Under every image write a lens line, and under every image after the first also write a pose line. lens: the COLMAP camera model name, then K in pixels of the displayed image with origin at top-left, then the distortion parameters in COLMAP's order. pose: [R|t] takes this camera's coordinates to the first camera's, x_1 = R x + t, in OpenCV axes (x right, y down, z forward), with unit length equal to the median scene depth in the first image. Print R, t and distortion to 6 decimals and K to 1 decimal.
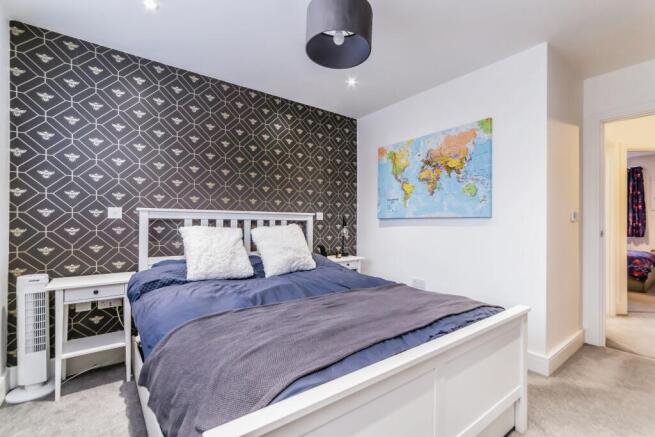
lens RADIAL K [[292.2, 0, 326.8], [0, 292.2, 222.9], [0, 0, 1]] dist [-0.001726, -0.000045]
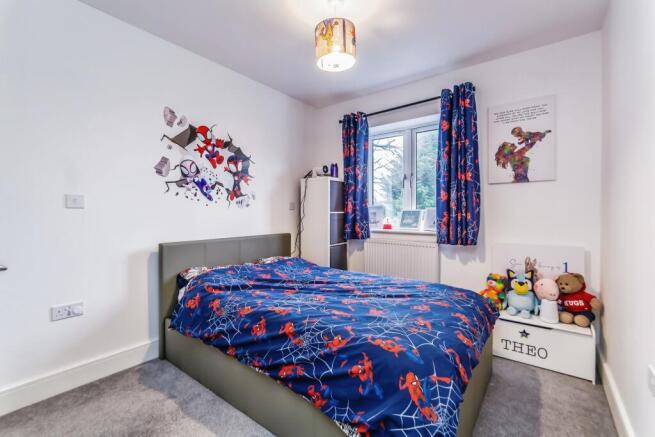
lens RADIAL K [[292.2, 0, 327.3], [0, 292.2, 217.8], [0, 0, 1]] dist [-0.001726, -0.000045]
pose [[0.959544, -0.005182, 0.281512, 0.534138], [0.001990, 0.999930, 0.011626, 0.001674], [-0.281553, -0.010596, 0.959487, 0.458134]]
